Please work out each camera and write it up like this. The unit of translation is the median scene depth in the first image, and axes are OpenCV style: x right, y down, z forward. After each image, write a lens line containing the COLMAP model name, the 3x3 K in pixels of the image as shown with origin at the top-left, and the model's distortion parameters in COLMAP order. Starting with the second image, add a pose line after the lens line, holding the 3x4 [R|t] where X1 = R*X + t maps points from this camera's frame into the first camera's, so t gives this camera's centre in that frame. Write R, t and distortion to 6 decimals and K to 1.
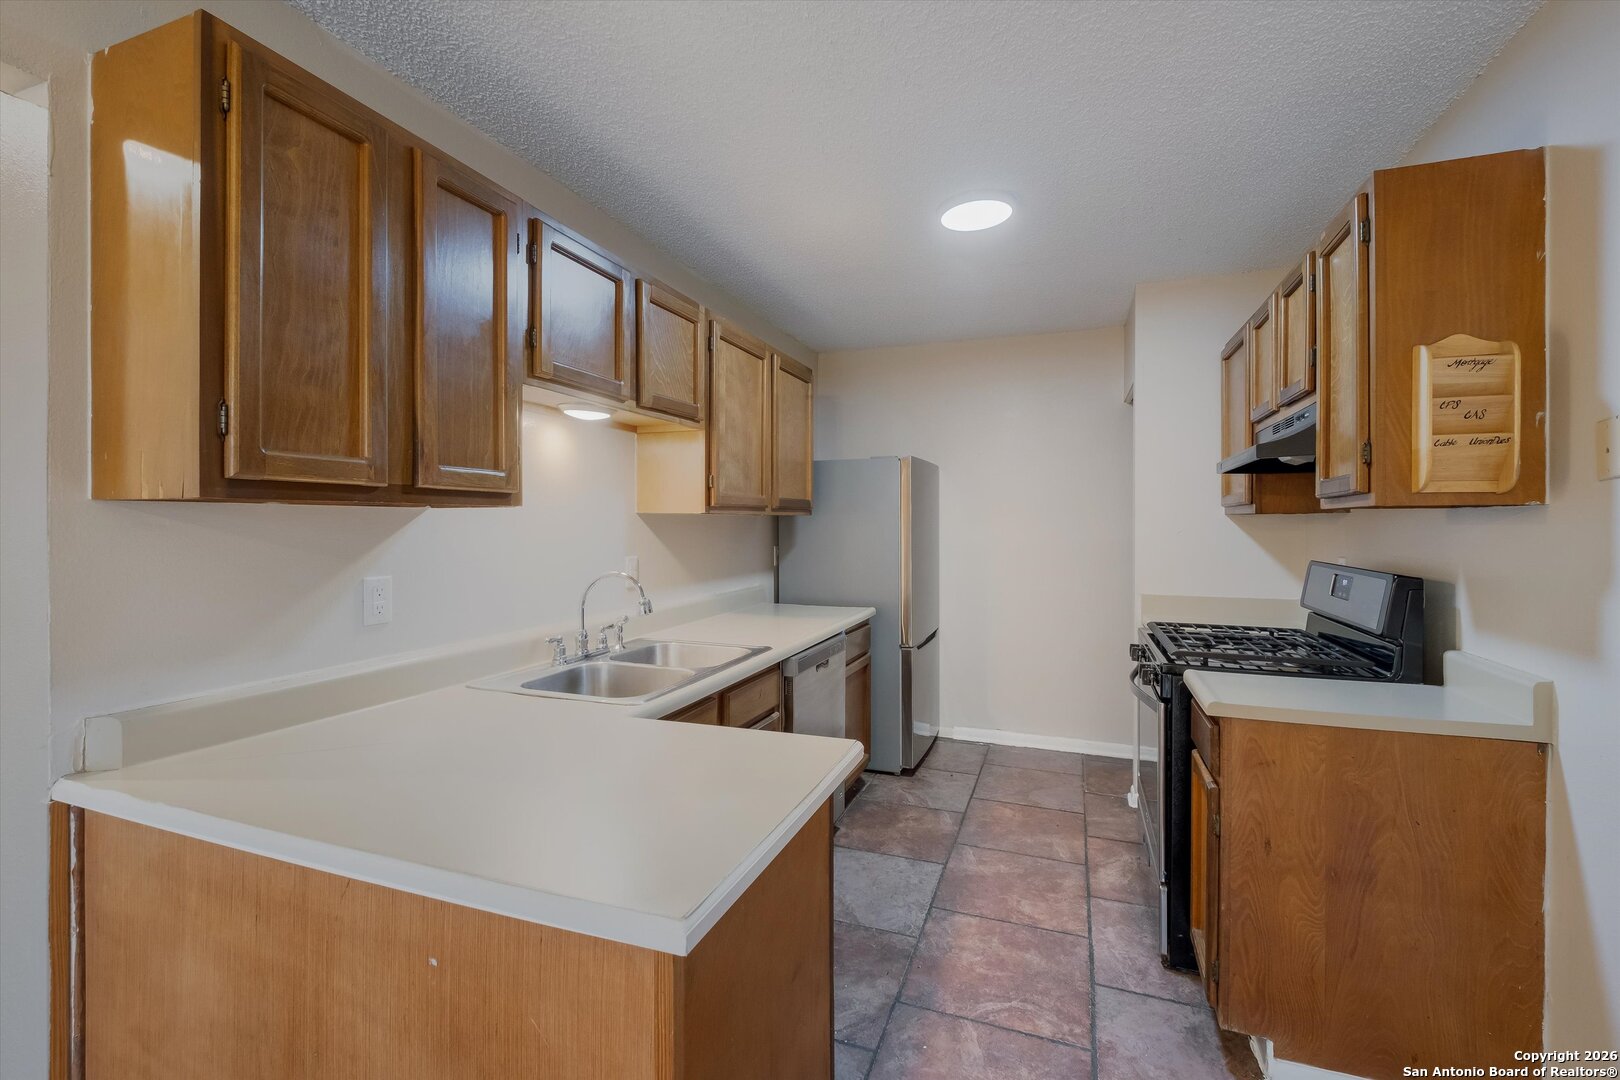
lens RADIAL K [[695.7, 0, 806.1], [0, 695.7, 519.4], [0, 0, 1]] dist [0.013939, -0.006681]
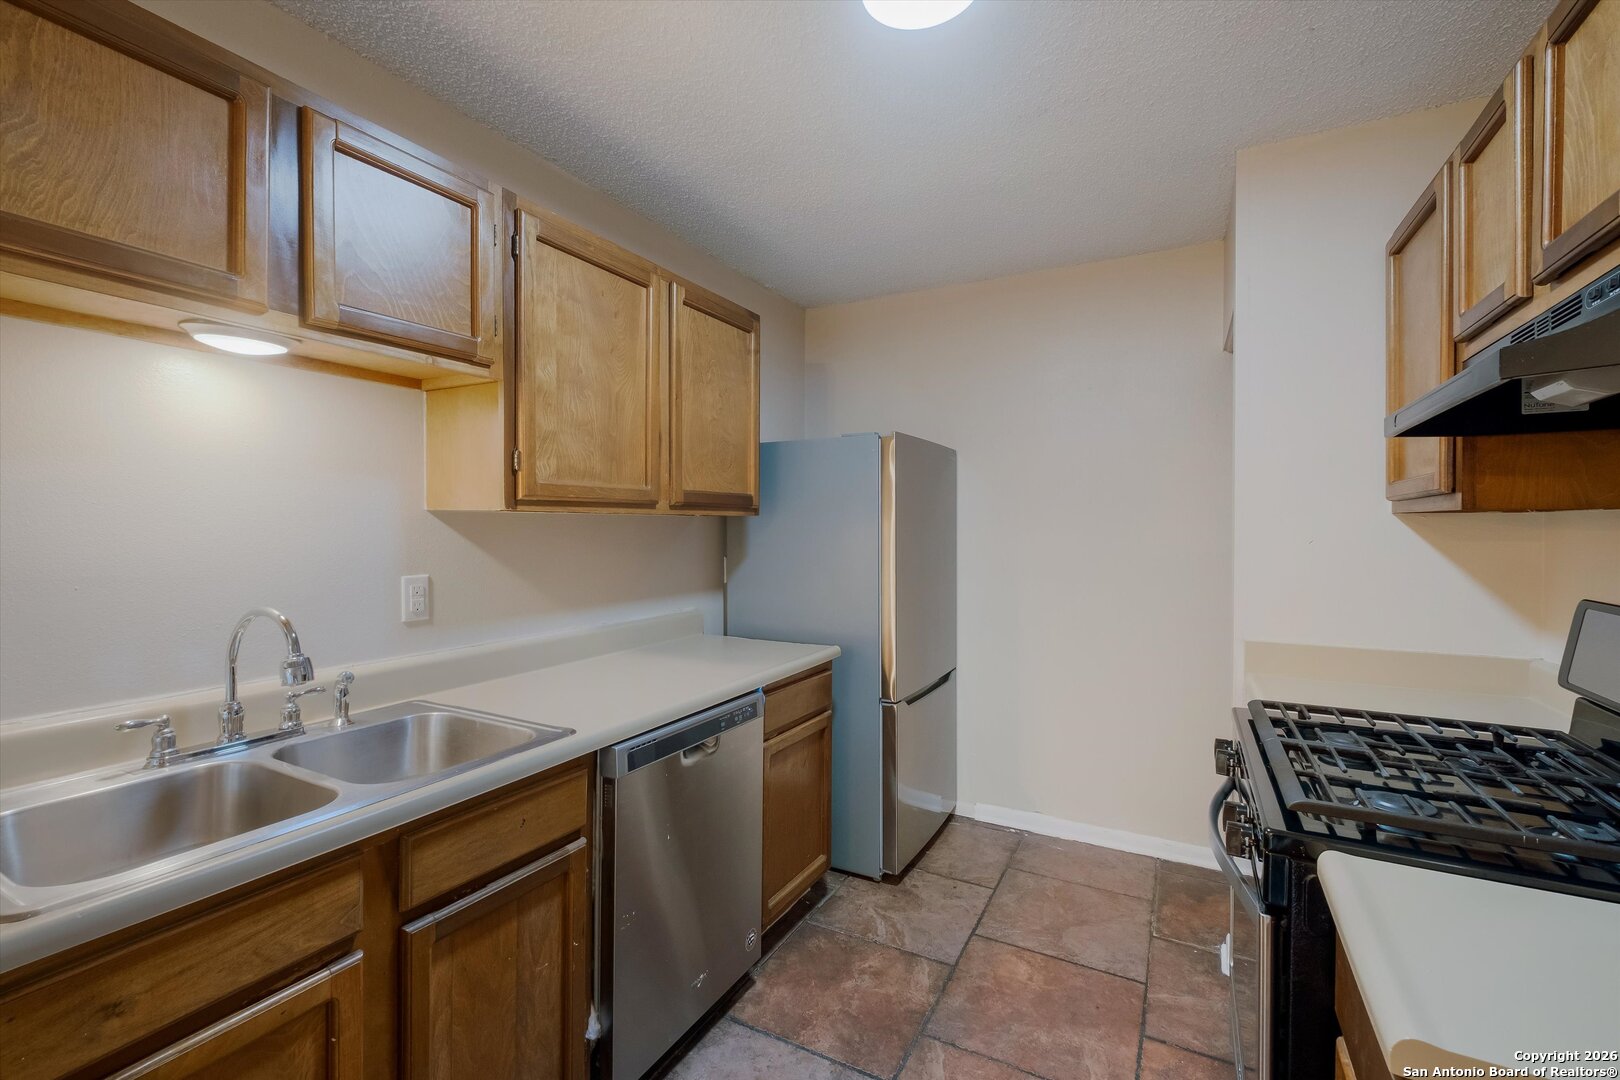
lens RADIAL K [[695.7, 0, 803.7], [0, 695.7, 524.7], [0, 0, 1]] dist [0.013939, -0.006681]
pose [[0.990765, 0.002408, -0.135566, 0.191175], [-0.002266, 0.999997, 0.001205, 0.002891], [0.135569, -0.000887, 0.990768, 0.355407]]
